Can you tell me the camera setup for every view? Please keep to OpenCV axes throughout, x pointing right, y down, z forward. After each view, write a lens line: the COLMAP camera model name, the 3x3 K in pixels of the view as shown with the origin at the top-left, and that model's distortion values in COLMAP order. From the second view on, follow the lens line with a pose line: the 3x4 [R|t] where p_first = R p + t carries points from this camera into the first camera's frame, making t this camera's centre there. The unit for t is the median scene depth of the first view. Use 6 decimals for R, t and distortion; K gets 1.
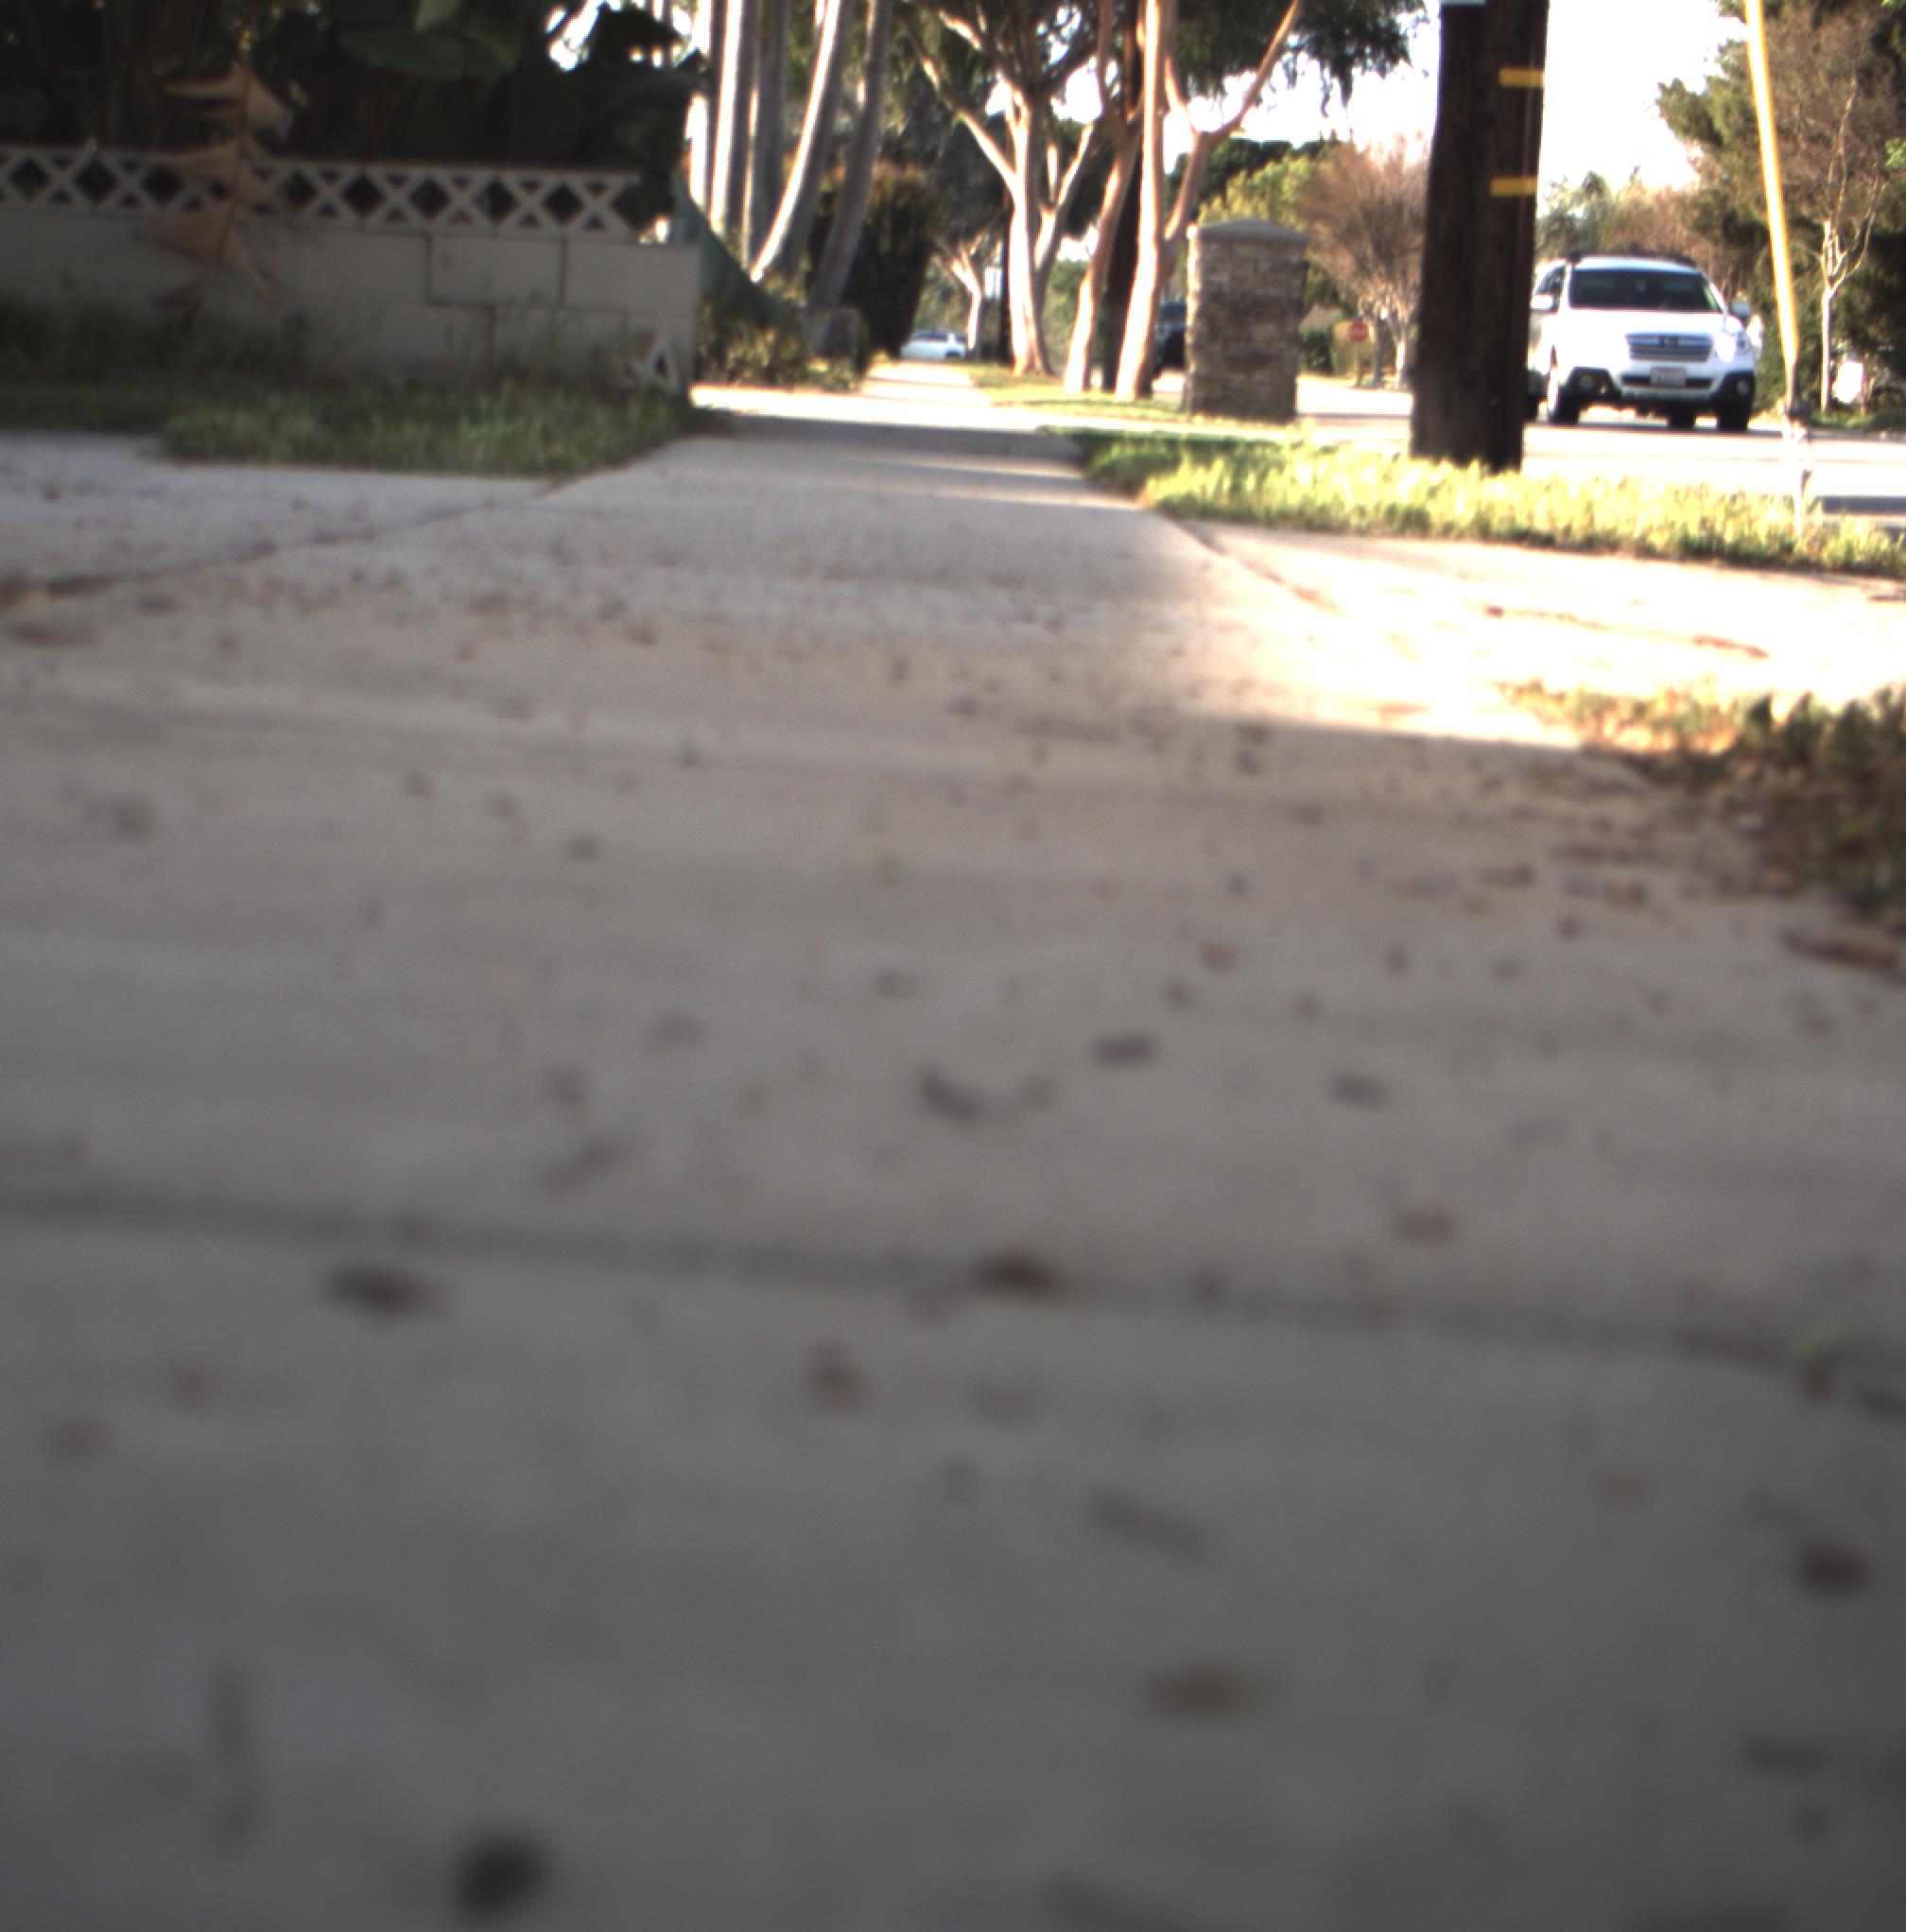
lens RADIAL K [[4479.7, 0, 798.6], [0, 4479.7, 963.6], [0, 0, 1]] dist [-0.117107, 0.831117]
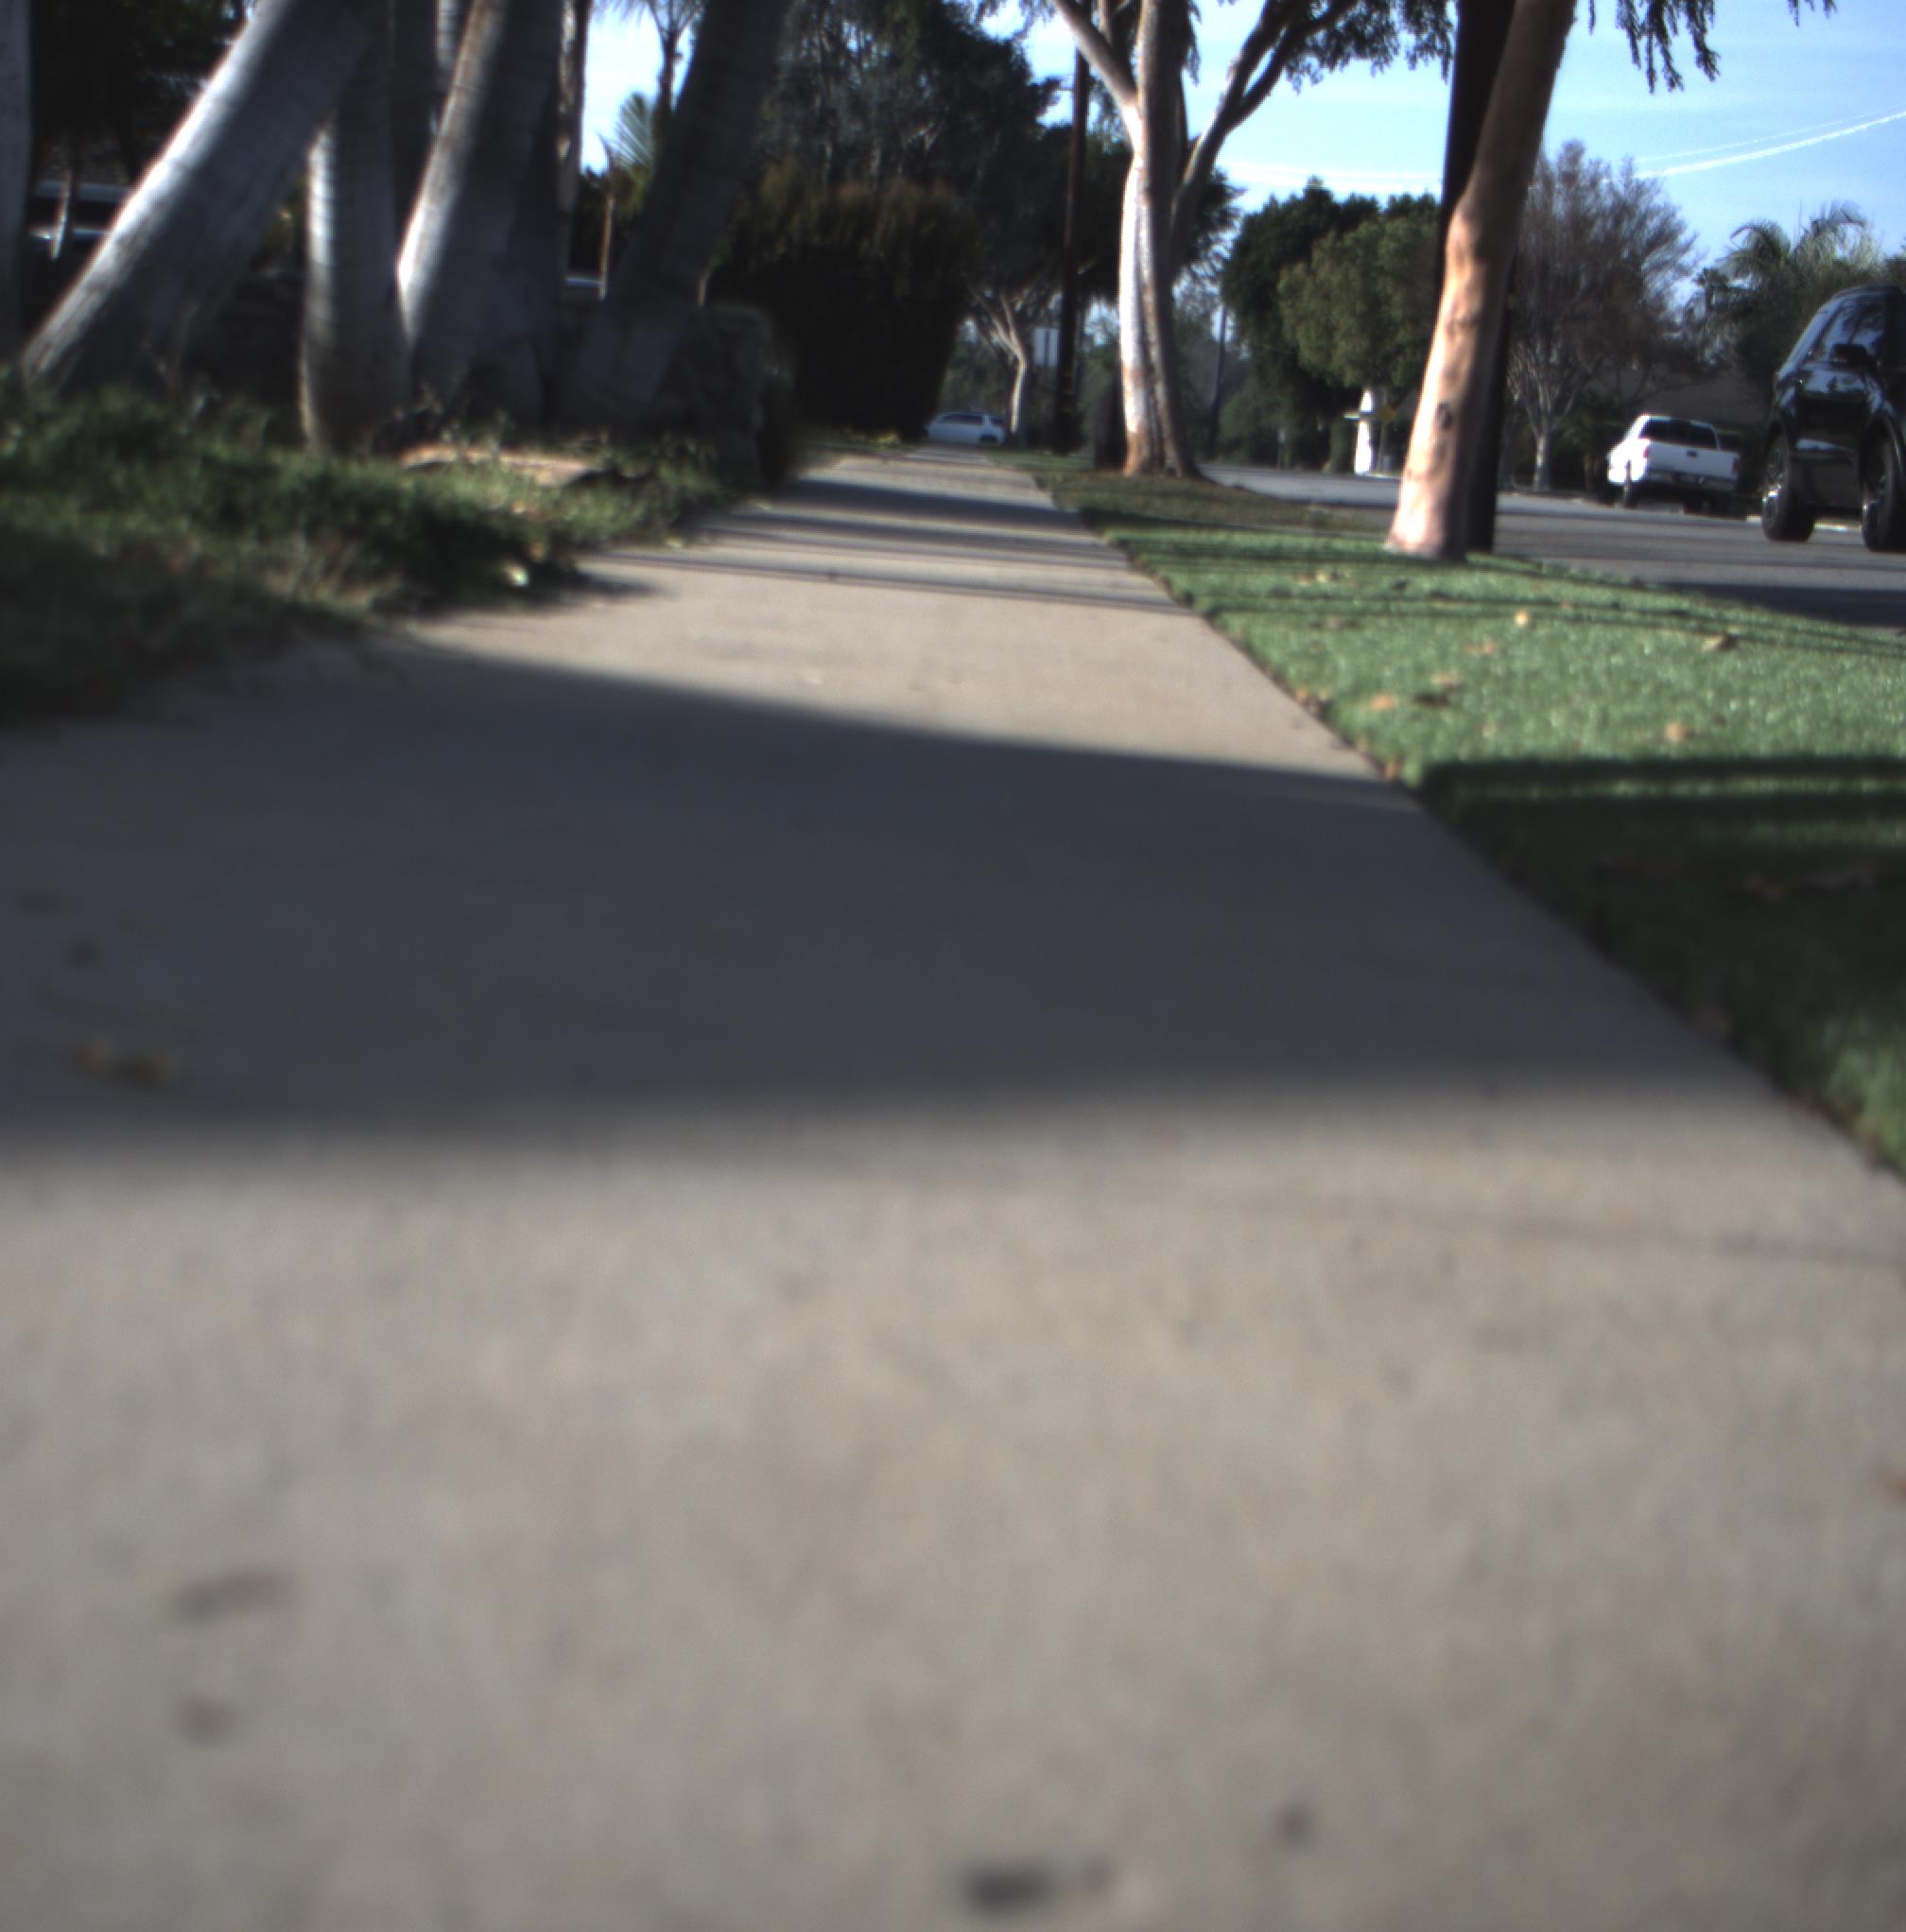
lens RADIAL K [[4469.9, 0, 777.2], [0, 4469.9, 967.0], [0, 0, 1]] dist [-0.108309, 0.566350]
pose [[0.999745, 0.020341, -0.009828, 0.013157], [-0.020505, 0.999647, -0.016911, -0.058045], [0.009481, 0.017108, 0.999809, 0.429683]]
